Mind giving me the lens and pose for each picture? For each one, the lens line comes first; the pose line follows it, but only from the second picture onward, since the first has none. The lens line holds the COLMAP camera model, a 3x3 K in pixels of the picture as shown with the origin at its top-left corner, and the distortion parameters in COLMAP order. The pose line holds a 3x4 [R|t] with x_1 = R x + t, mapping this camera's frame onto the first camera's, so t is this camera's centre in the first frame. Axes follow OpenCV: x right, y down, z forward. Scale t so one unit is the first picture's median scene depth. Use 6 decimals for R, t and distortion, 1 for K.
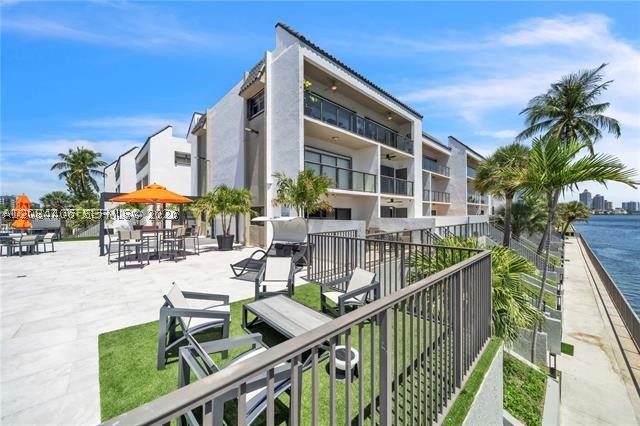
lens RADIAL K [[229.2, 0, 315.8], [0, 229.2, 215.5], [0, 0, 1]] dist [0.000759, 0.000010]
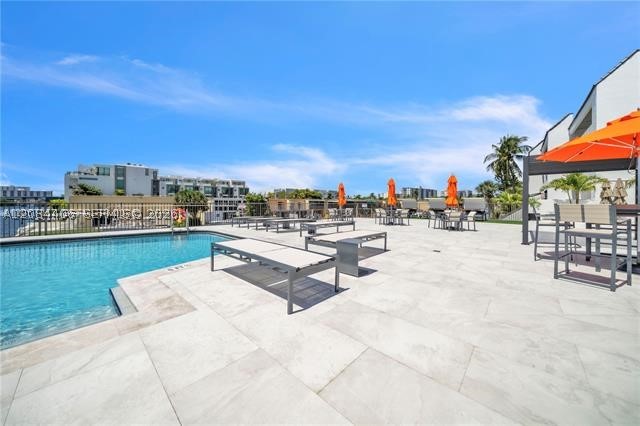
lens RADIAL K [[223.5, 0, 319.8], [0, 223.5, 204.1], [0, 0, 1]] dist [-0.000854, -0.000186]
pose [[0.073587, 0.000463, -0.997289, -0.174390], [-0.005663, 0.999984, 0.000047, 0.033210], [0.997273, 0.005644, 0.073589, 0.189626]]
